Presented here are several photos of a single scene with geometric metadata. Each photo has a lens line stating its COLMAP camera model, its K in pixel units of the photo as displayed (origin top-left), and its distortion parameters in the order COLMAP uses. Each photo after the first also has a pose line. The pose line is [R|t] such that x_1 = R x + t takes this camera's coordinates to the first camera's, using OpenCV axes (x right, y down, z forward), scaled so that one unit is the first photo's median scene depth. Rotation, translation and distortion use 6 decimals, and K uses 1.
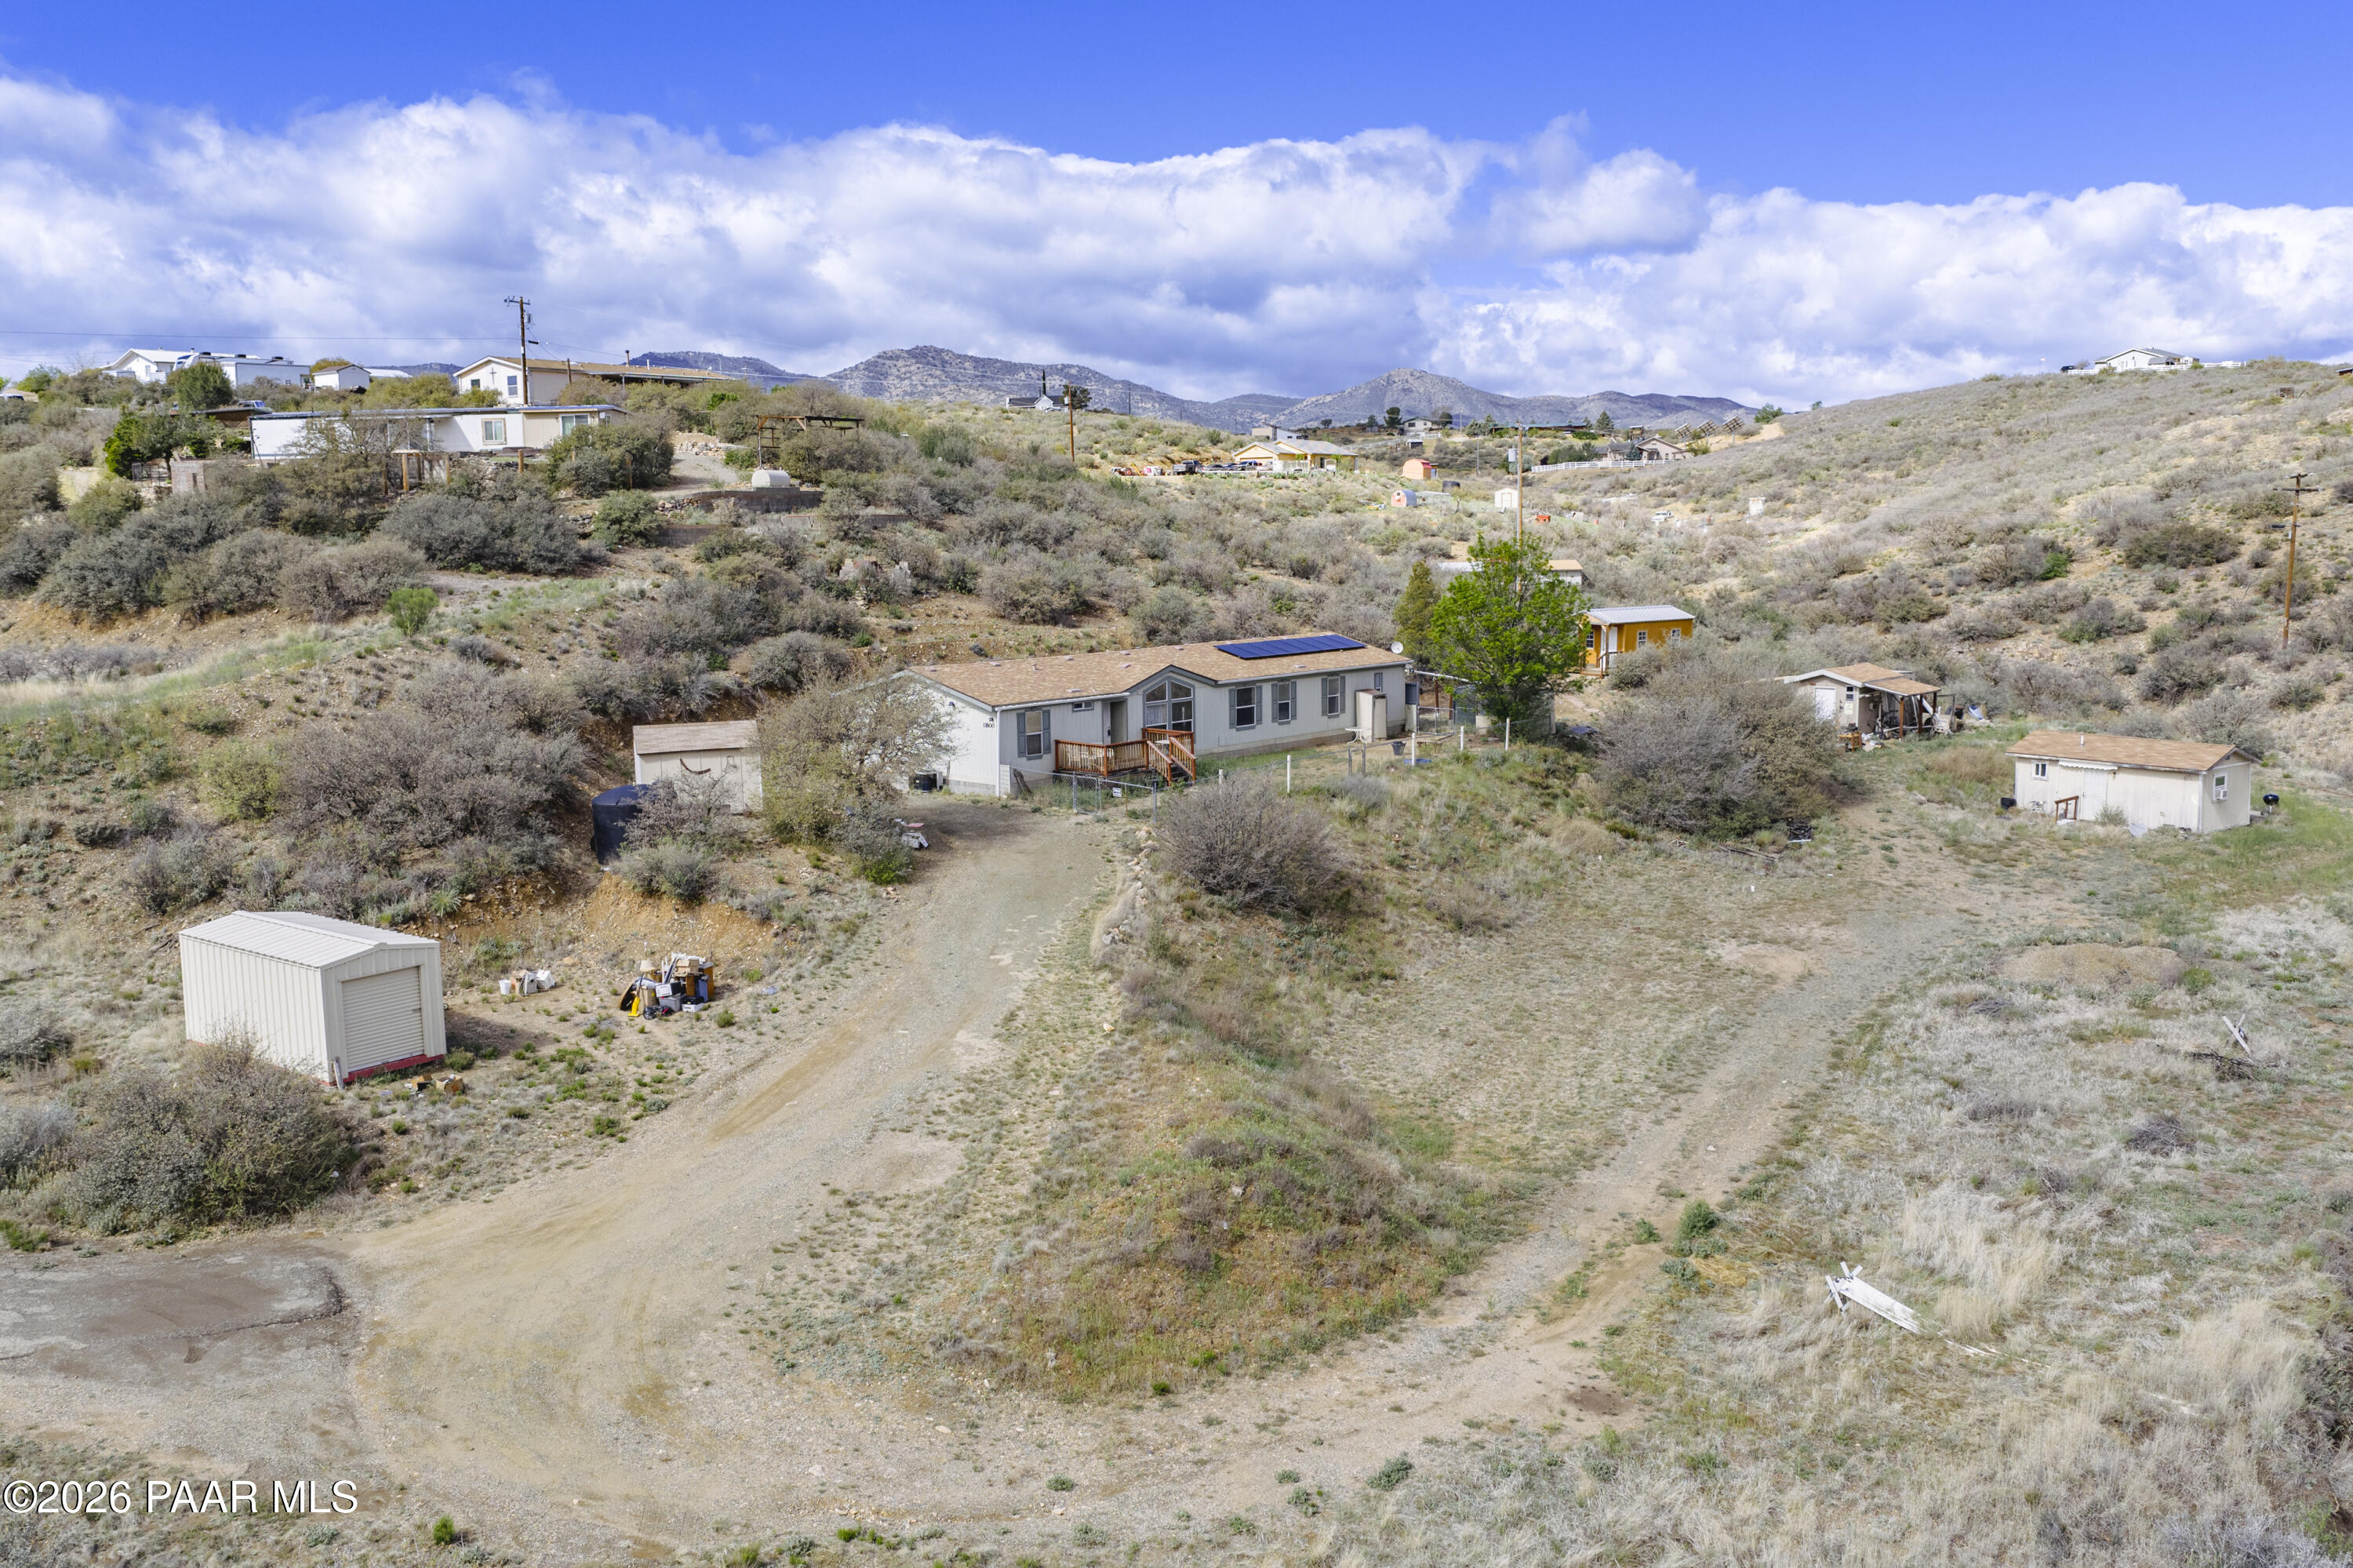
lens RADIAL K [[2000.5, 0, 1176.5], [0, 2000.5, 784.0], [0, 0, 1]] dist [0.045833, -0.062475]
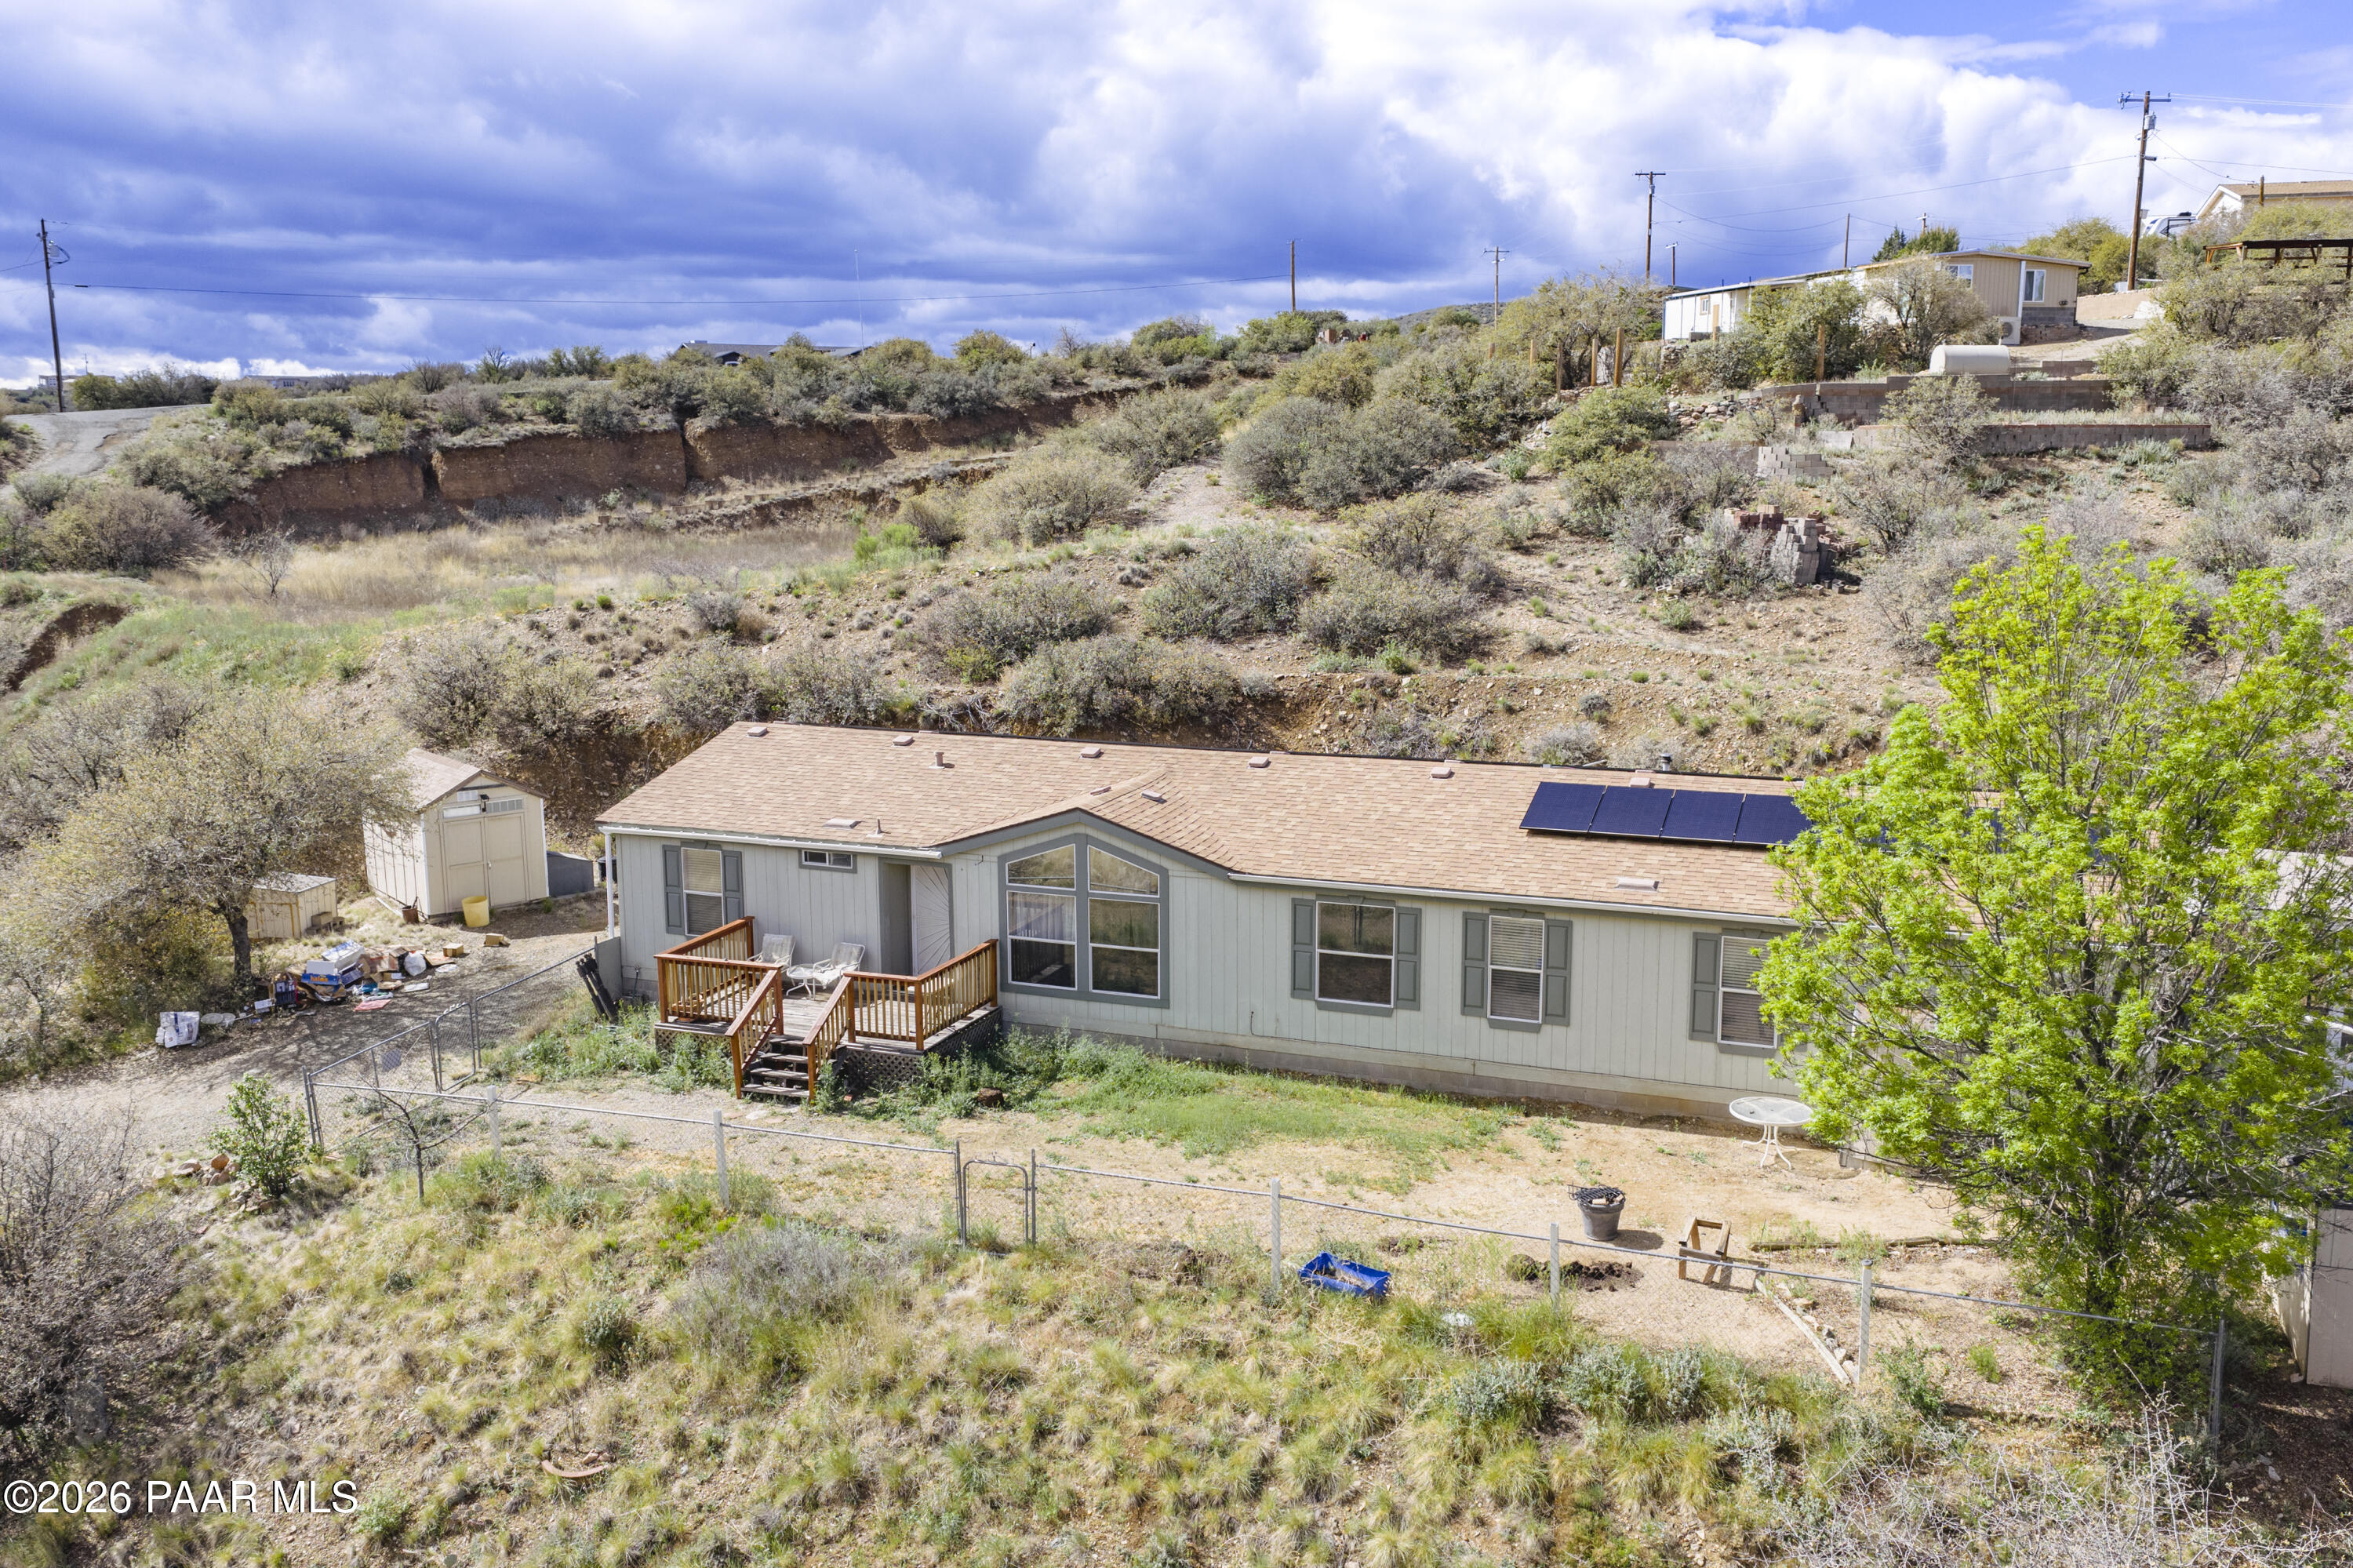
lens RADIAL K [[1931.3, 0, 1170.9], [0, 1931.3, 785.0], [0, 0, 1]] dist [0.041315, -0.081950]
pose [[0.349423, 0.178624, -0.919781, 0.252260], [-0.122391, 0.981950, 0.144201, -0.084606], [0.928937, 0.062186, 0.364978, 0.592401]]
